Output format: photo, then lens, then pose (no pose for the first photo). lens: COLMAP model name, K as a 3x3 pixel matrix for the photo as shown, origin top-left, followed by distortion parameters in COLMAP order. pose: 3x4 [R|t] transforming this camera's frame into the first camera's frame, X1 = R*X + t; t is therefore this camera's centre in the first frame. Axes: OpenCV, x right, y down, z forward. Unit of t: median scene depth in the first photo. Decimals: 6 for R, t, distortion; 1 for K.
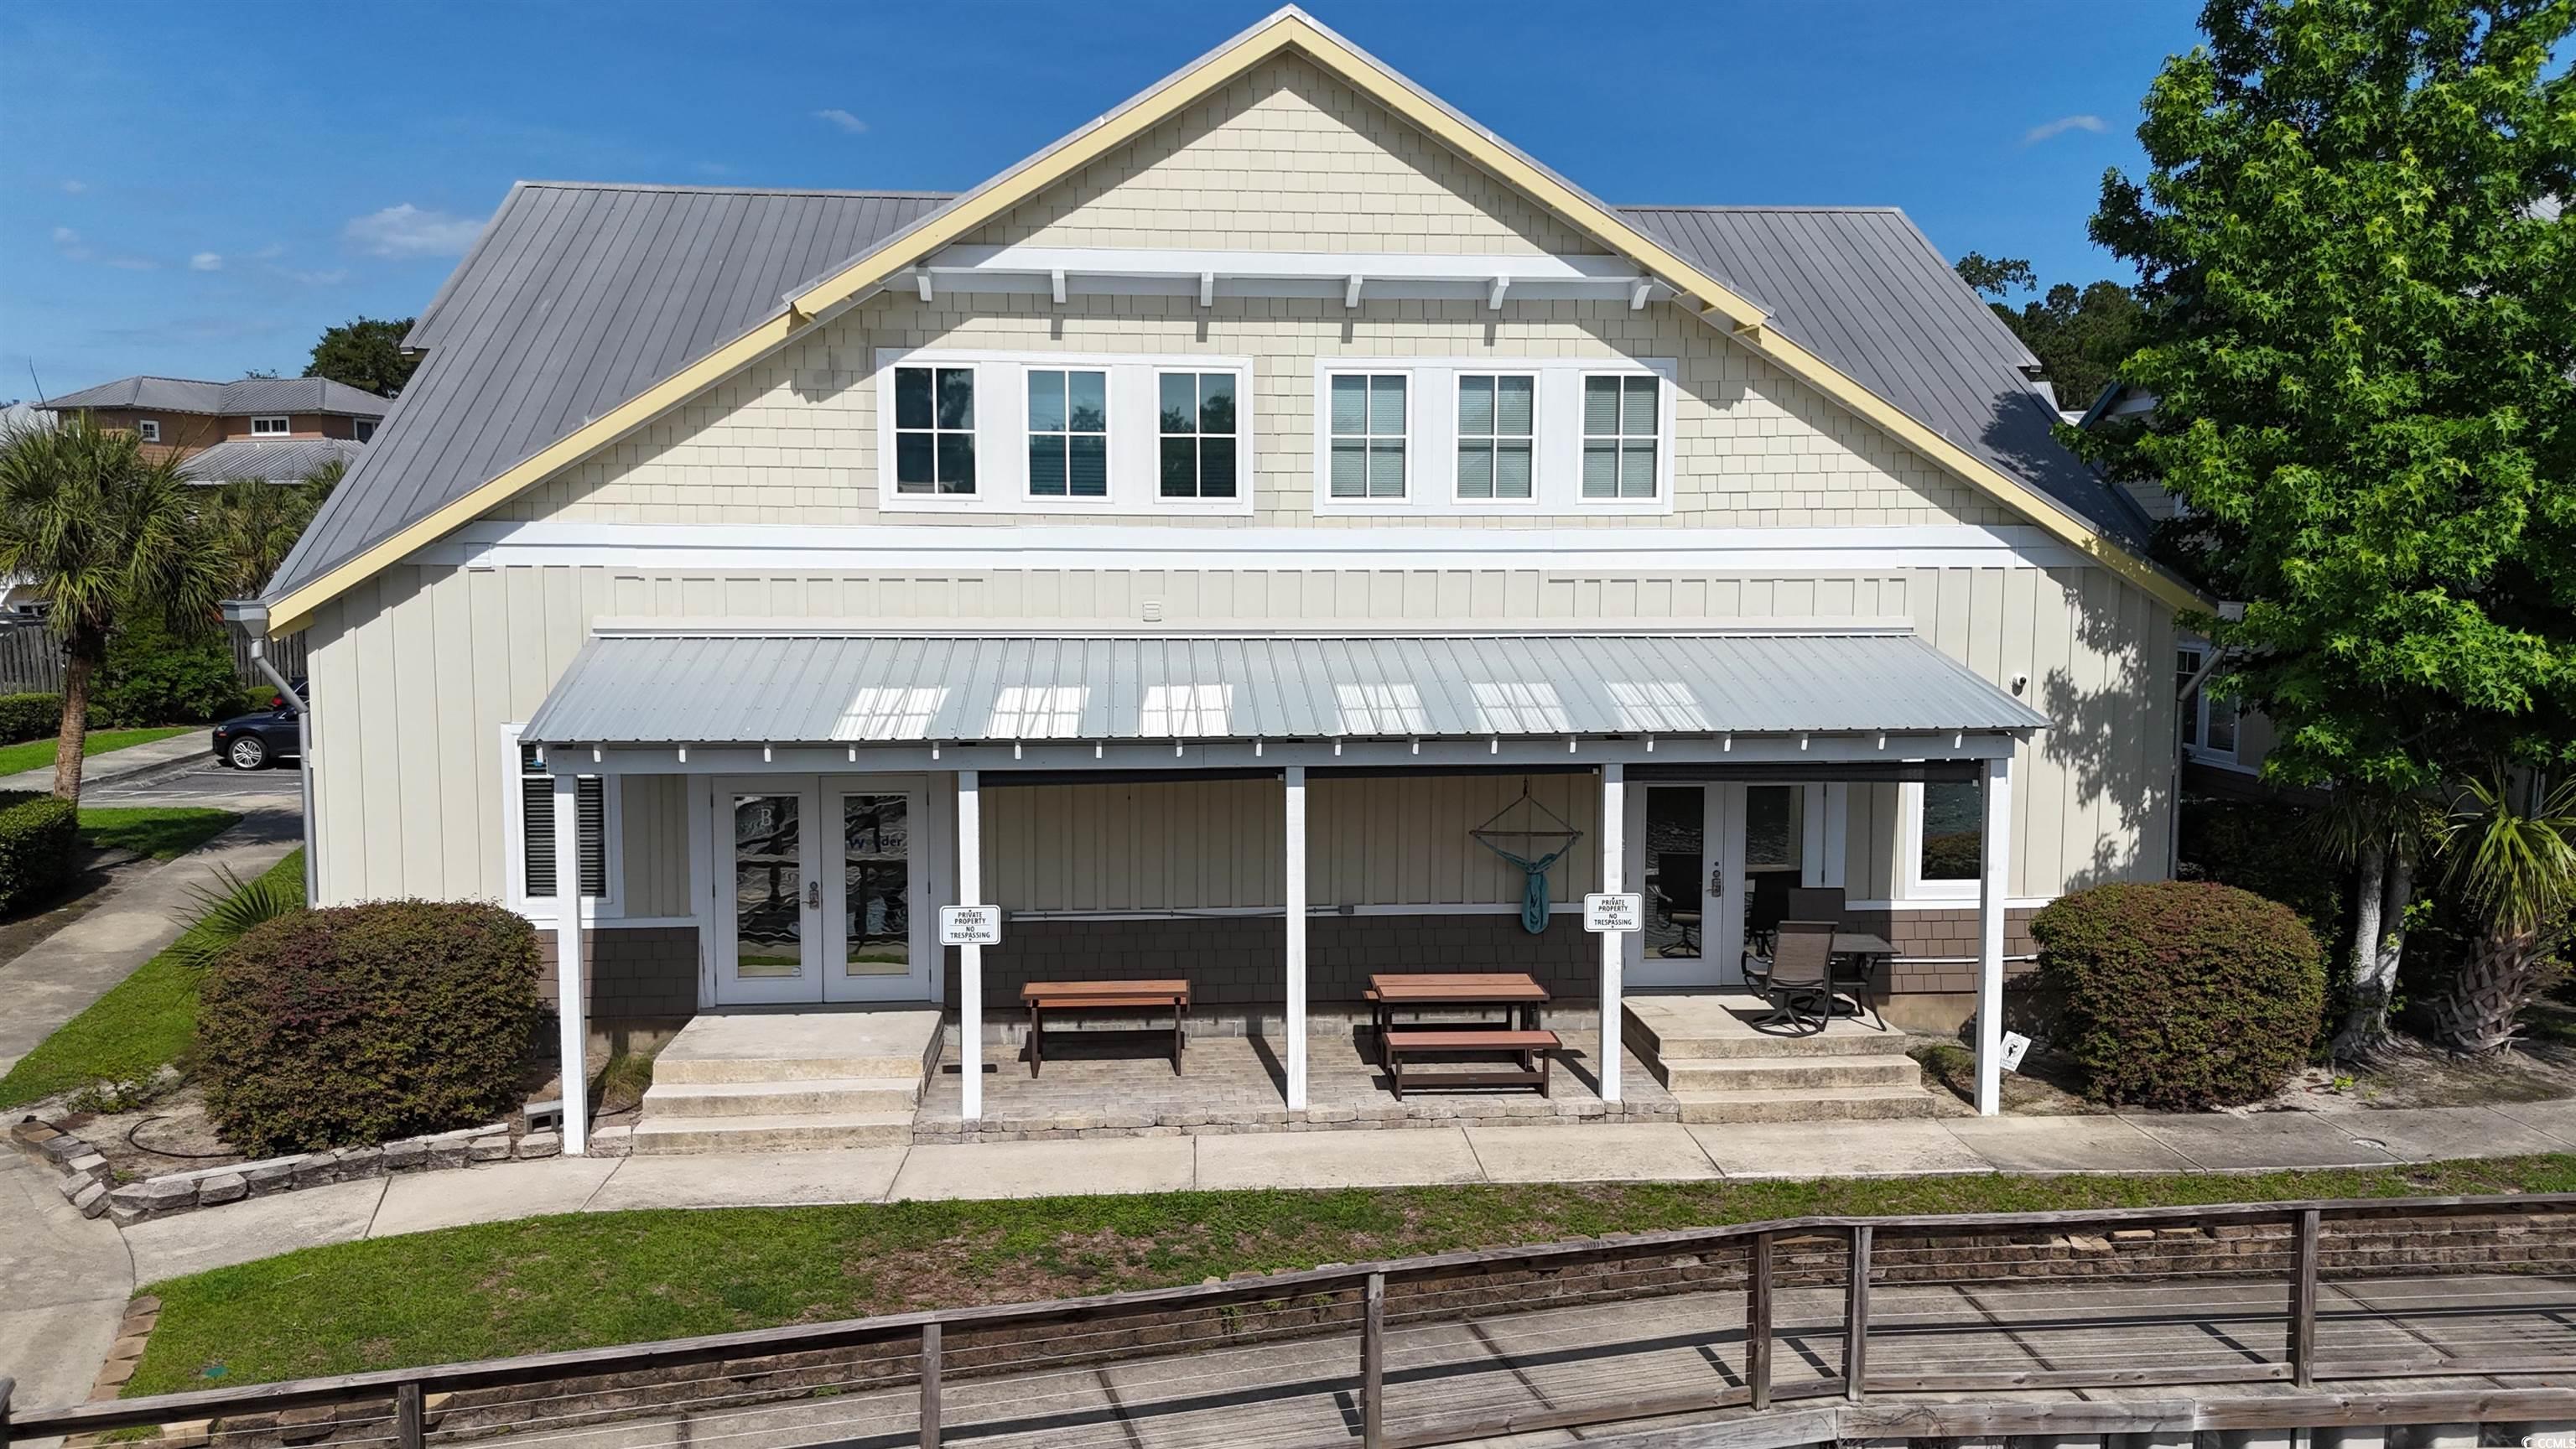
lens RADIAL K [[1893.7, 0, 1288.0], [0, 1893.7, 724.5], [0, 0, 1]] dist [0.035051, -0.000030]
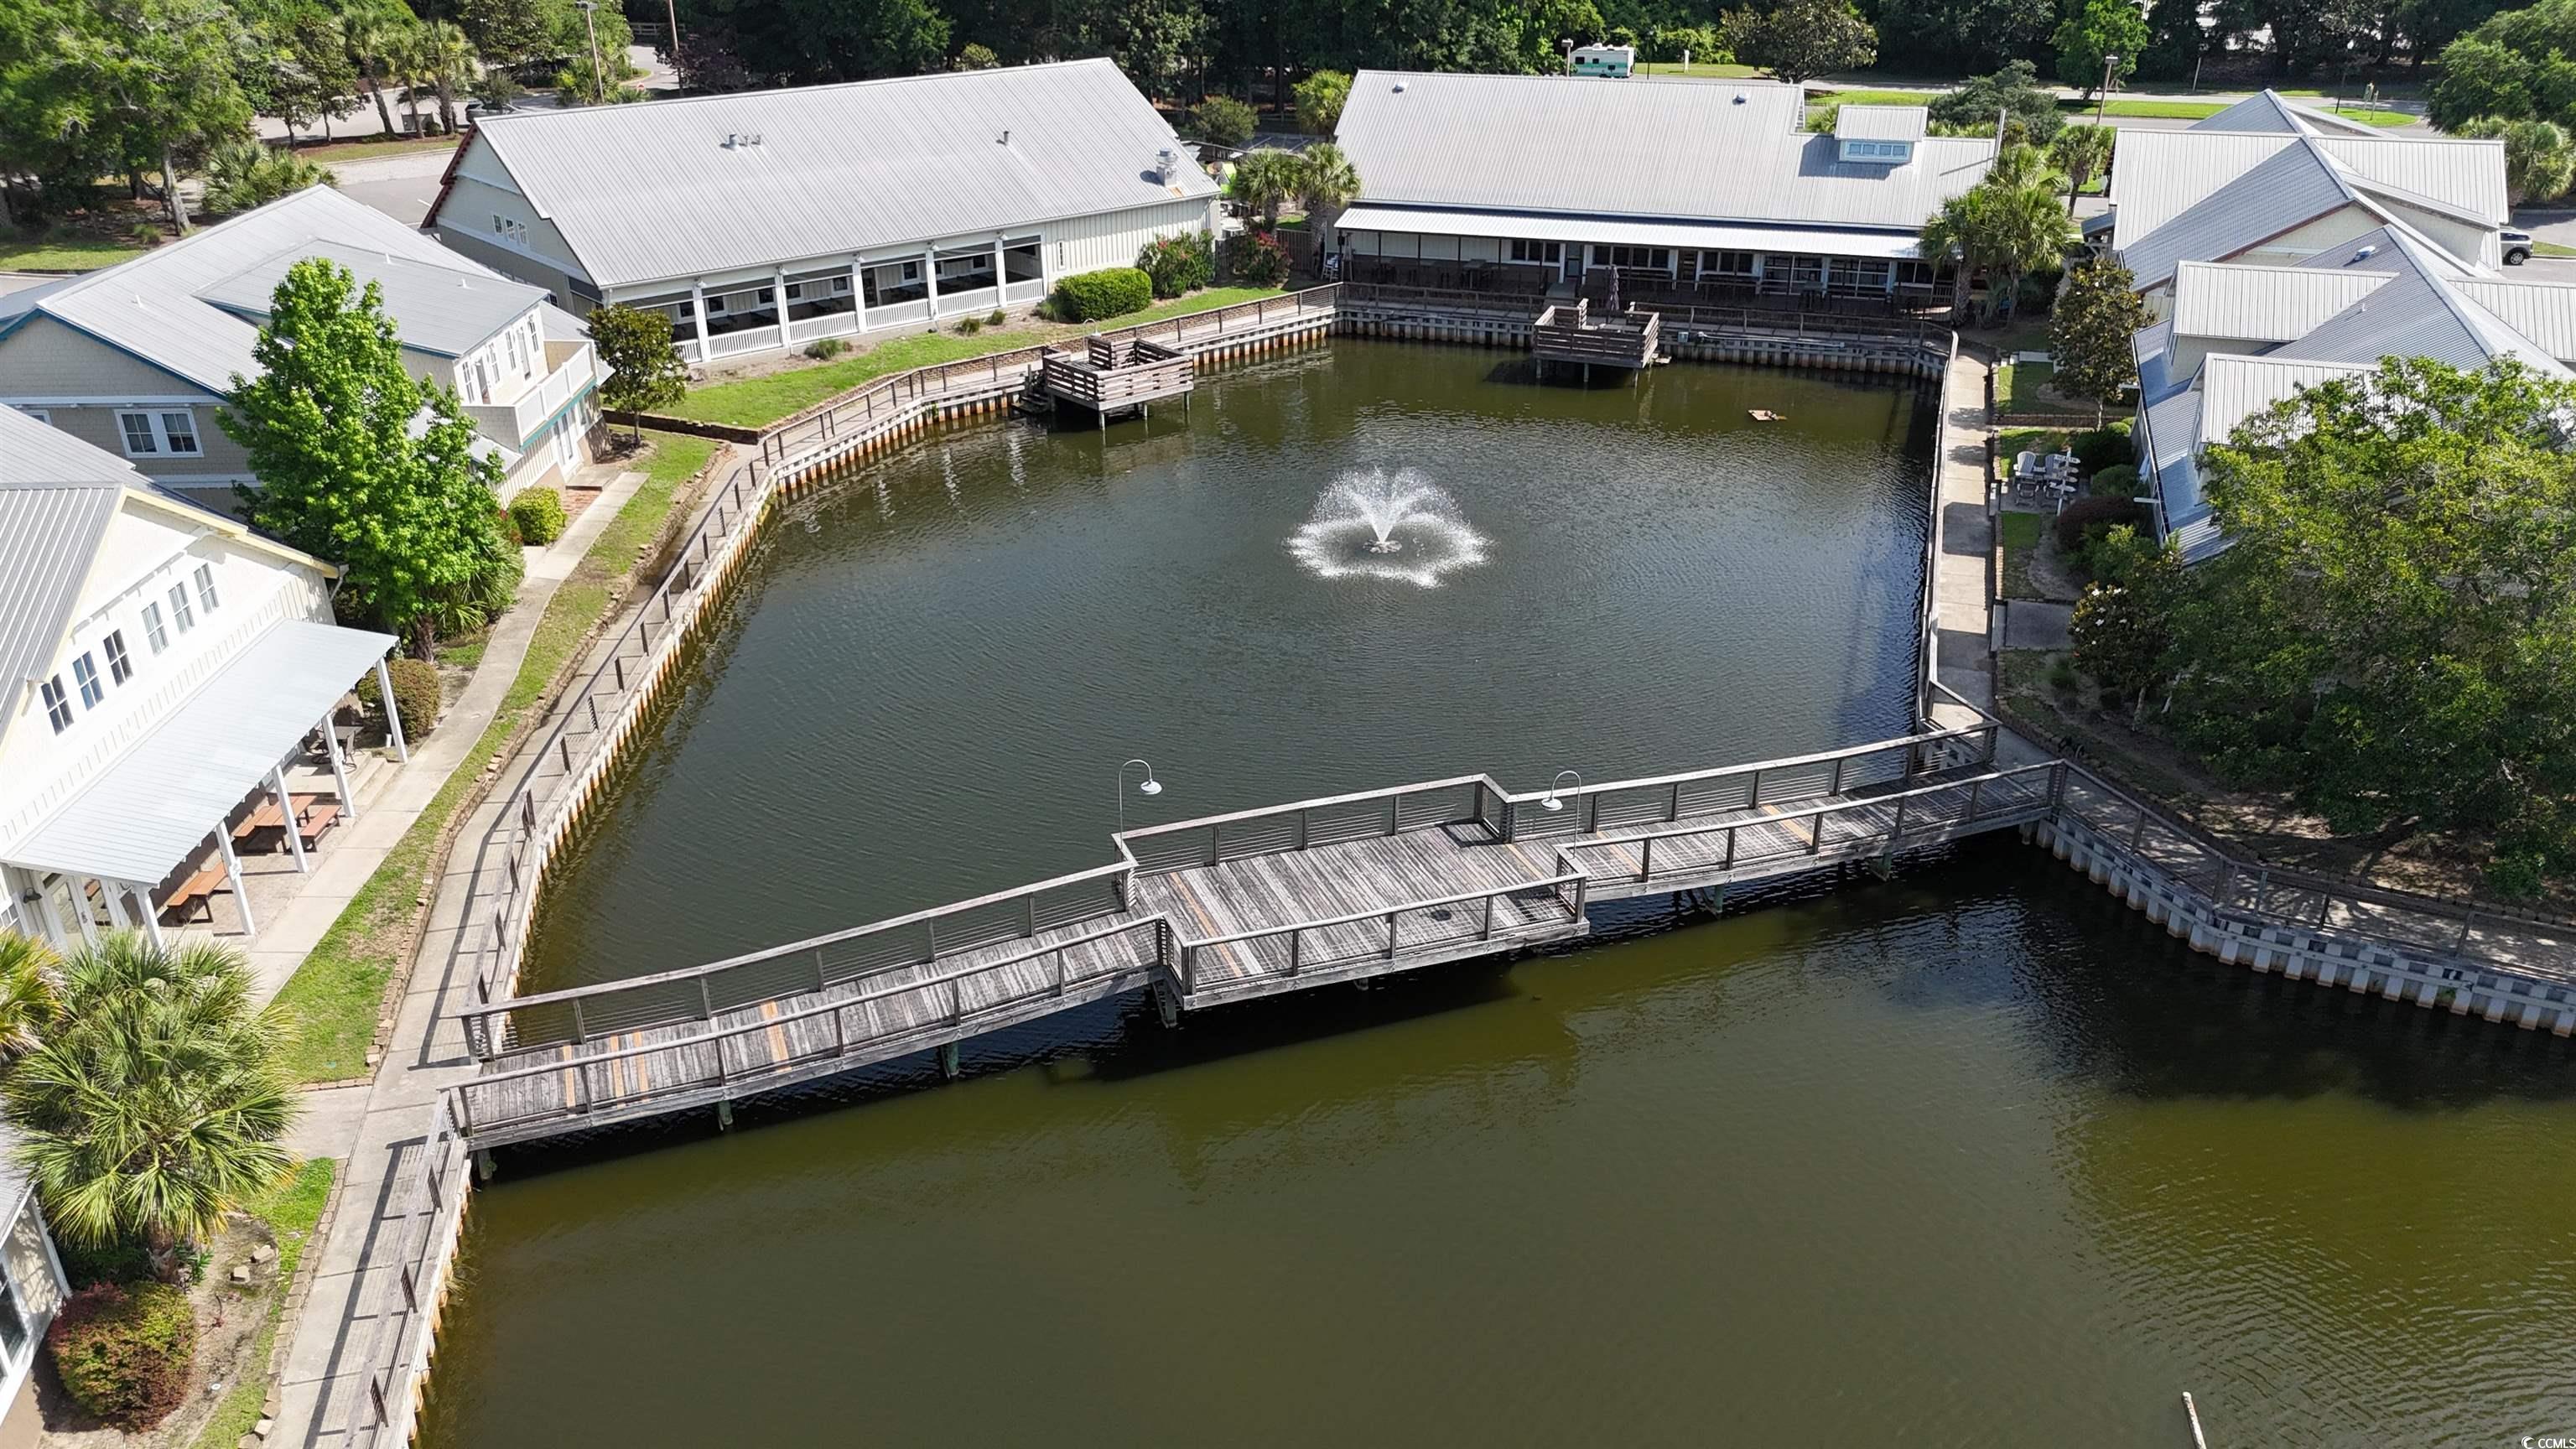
lens RADIAL K [[1897.3, 0, 1288.0], [0, 1897.3, 724.5], [0, 0, 1]] dist [0.079566, -0.080337]
pose [[0.059480, -0.431762, 0.900024, -2.223335], [0.092598, 0.900120, 0.425688, -0.997495], [-0.993925, 0.058021, 0.093520, -0.663507]]
